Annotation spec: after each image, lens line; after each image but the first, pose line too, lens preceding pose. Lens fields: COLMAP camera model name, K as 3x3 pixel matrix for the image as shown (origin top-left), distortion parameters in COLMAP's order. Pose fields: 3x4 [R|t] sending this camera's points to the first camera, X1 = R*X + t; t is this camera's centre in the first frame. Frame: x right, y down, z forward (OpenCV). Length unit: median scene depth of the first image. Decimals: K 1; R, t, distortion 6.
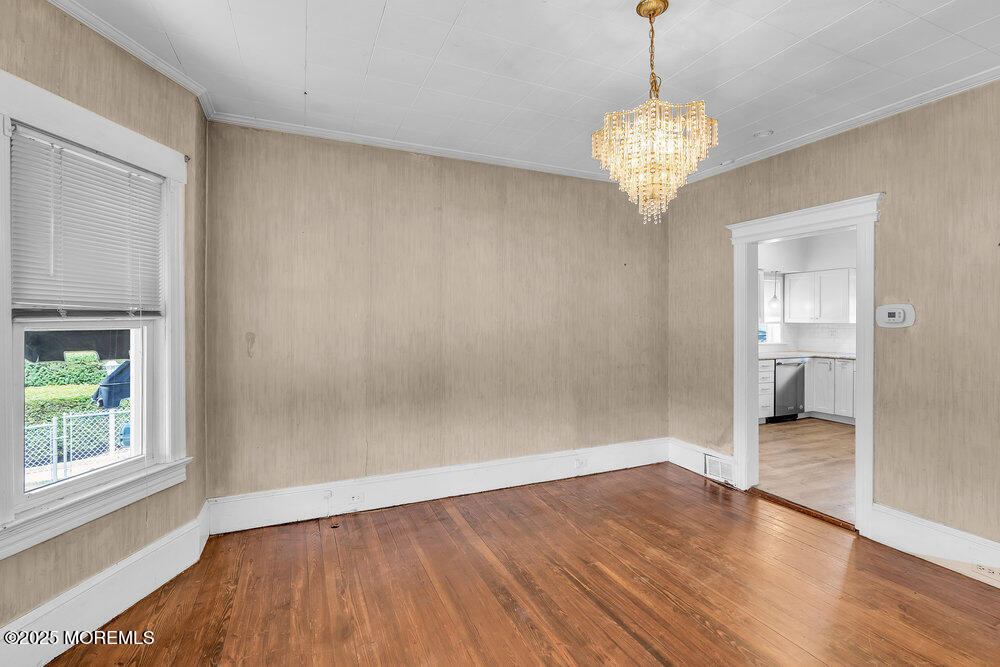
lens RADIAL K [[463.0, 0, 499.6], [0, 463.0, 321.5], [0, 0, 1]] dist [0.001124, 0.000384]
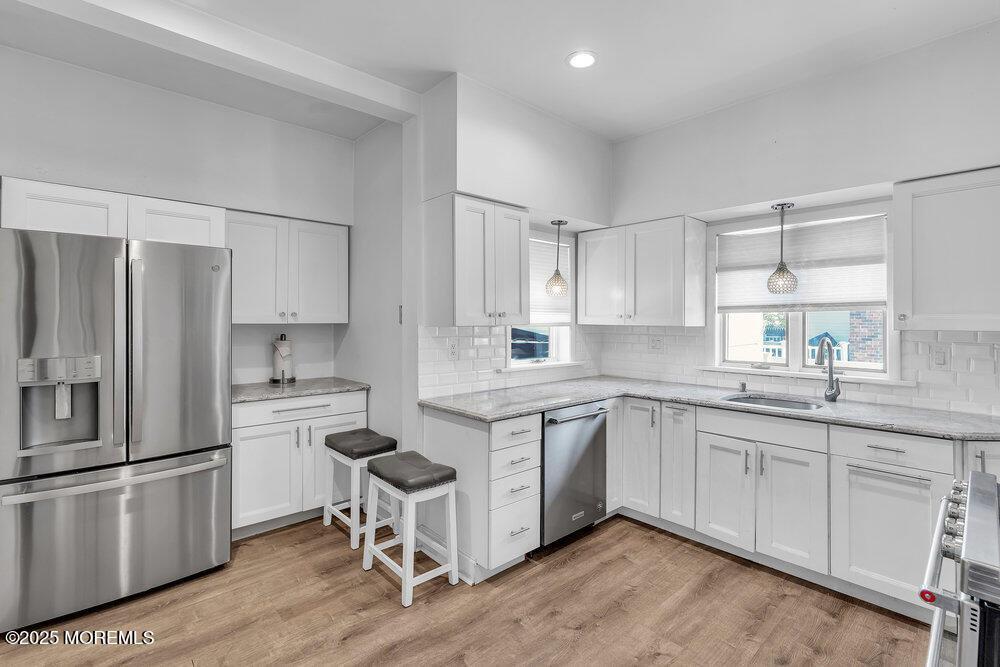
lens RADIAL K [[463.0, 0, 499.6], [0, 463.0, 321.5], [0, 0, 1]] dist [0.001124, 0.000384]
pose [[0.953009, -0.004973, 0.302902, 0.411702], [0.004706, 0.999988, 0.001612, -0.002728], [-0.302906, -0.000110, 0.953020, 0.582581]]
